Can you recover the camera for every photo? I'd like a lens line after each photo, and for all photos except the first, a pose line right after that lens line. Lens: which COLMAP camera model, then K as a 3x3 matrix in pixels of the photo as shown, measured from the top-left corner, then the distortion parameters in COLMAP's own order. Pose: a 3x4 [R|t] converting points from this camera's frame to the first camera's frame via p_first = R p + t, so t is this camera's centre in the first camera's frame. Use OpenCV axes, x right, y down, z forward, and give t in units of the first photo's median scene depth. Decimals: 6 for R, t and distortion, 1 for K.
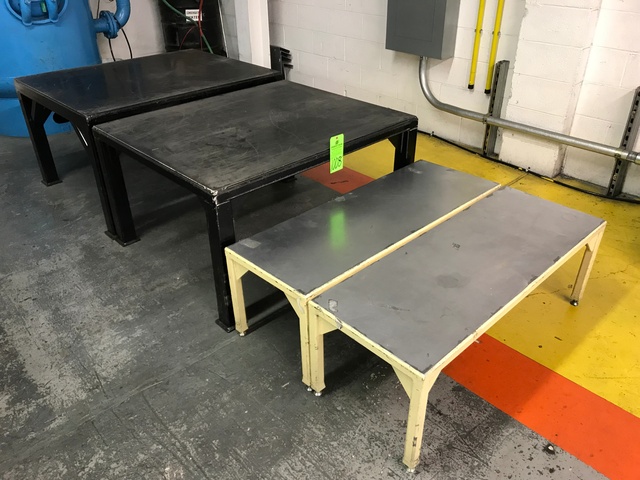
lens RADIAL K [[524.4, 0, 319.9], [0, 524.4, 239.8], [0, 0, 1]] dist [0.022910, -0.028636]
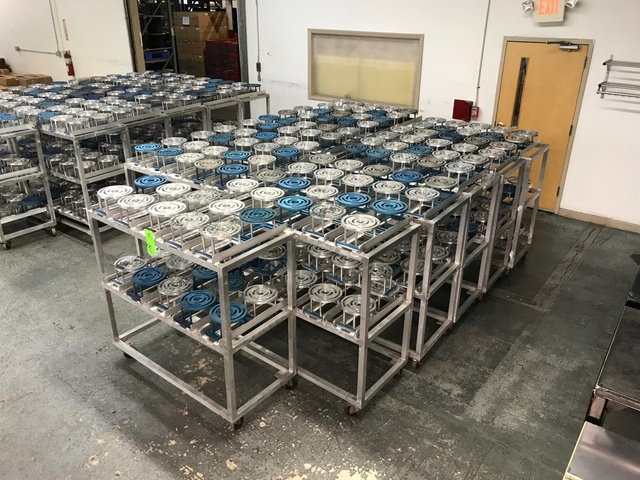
lens RADIAL K [[524.4, 0, 317.7], [0, 524.4, 237.6], [0, 0, 1]] dist [0.022910, -0.028636]
pose [[0.175688, 0.418359, -0.891128, 0.750597], [-0.520066, 0.808026, 0.276813, -0.396087], [0.835862, 0.414813, 0.359535, -0.350239]]
